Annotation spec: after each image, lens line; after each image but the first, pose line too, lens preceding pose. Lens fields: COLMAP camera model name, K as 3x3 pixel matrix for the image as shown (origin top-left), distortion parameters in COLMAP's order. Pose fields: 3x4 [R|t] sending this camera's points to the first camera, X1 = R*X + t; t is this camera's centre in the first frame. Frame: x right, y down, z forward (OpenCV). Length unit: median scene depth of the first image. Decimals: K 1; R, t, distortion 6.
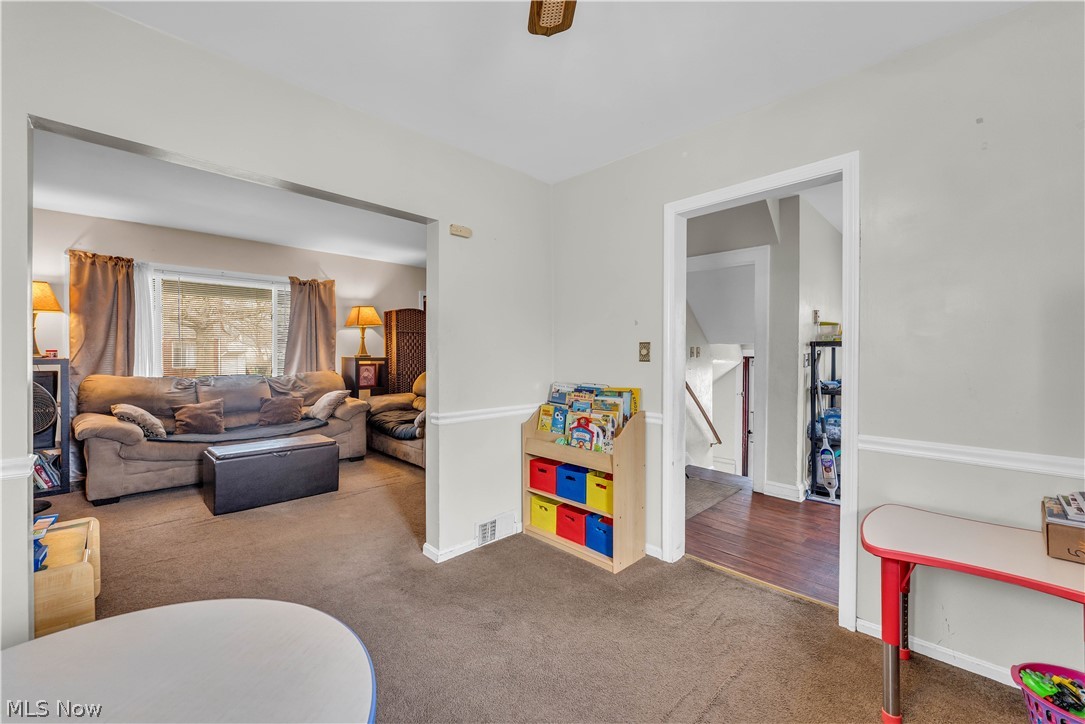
lens RADIAL K [[436.9, 0, 542.1], [0, 436.9, 355.5], [0, 0, 1]] dist [-0.001411, -0.000249]
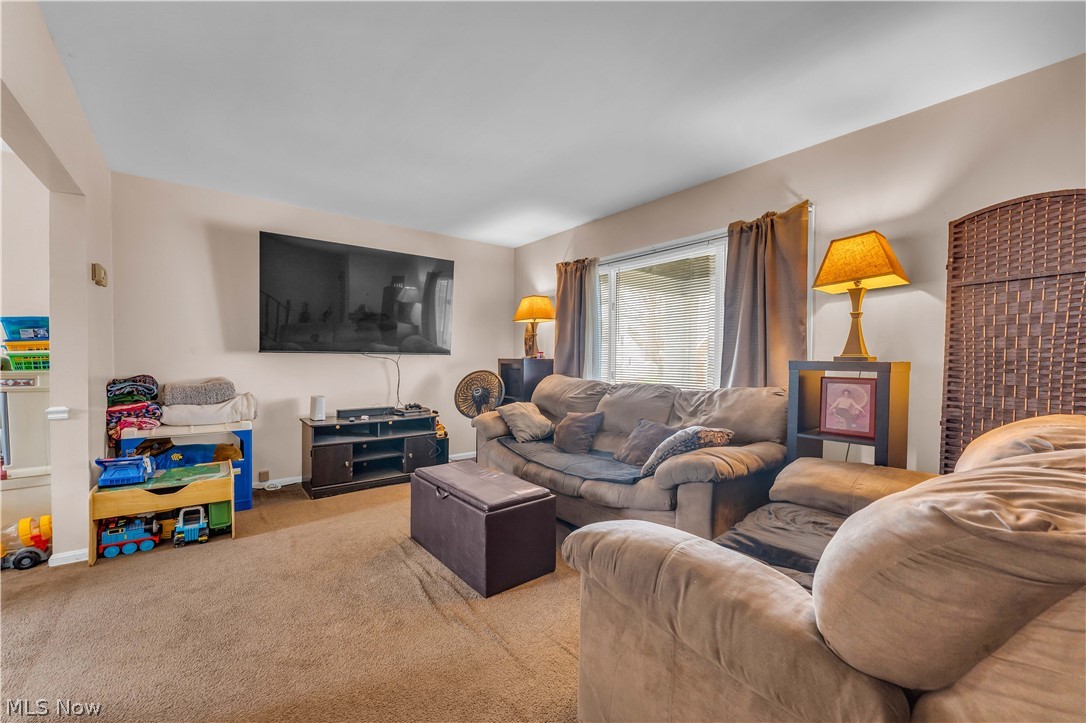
lens RADIAL K [[437.3, 0, 510.7], [0, 437.3, 373.9], [0, 0, 1]] dist [-0.001411, -0.000249]
pose [[-0.124001, 0.027699, -0.991895, 0.046195], [-0.013192, 0.999476, 0.029559, 0.007593], [0.992194, 0.016751, -0.123571, 0.756157]]
